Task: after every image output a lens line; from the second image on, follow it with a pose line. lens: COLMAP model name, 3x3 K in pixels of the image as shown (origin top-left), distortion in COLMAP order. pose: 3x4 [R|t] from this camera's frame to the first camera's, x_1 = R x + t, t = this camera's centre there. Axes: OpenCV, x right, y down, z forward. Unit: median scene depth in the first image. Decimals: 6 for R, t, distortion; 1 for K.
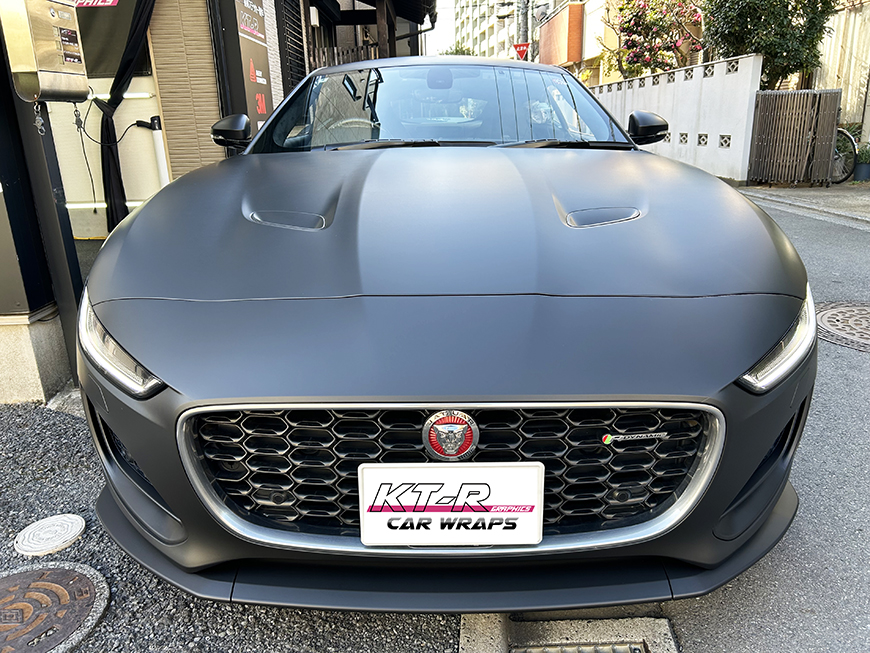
lens RADIAL K [[657.4, 0, 435.0], [0, 657.4, 326.5], [0, 0, 1]] dist [0.009764, -0.000565]
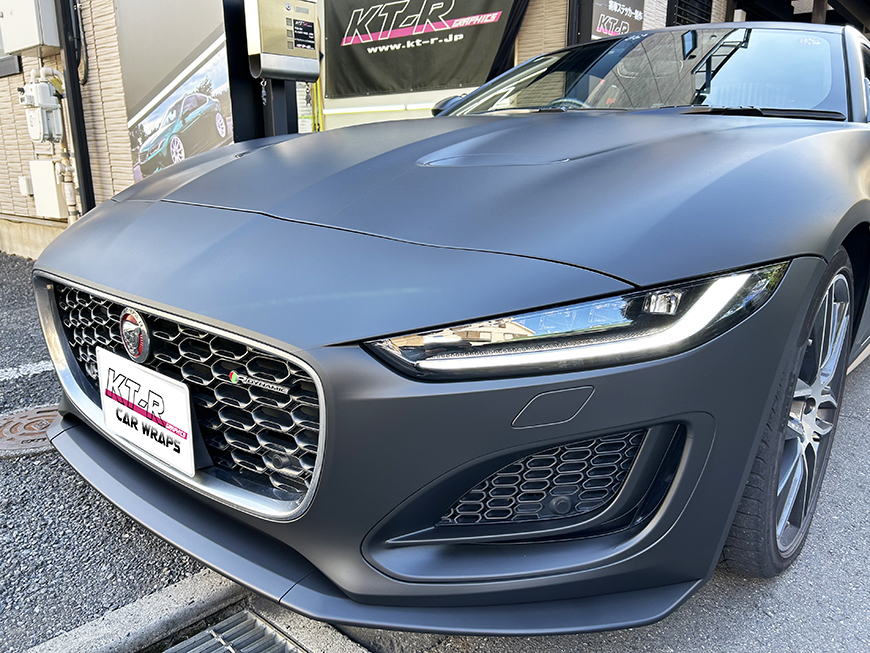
lens RADIAL K [[657.4, 0, 435.0], [0, 657.4, 326.5], [0, 0, 1]] dist [0.009764, -0.000565]
pose [[0.775777, 0.184948, -0.603295, 0.937687], [-0.207262, 0.977721, 0.033216, 0.023427], [0.595998, 0.099272, 0.796826, 0.451949]]
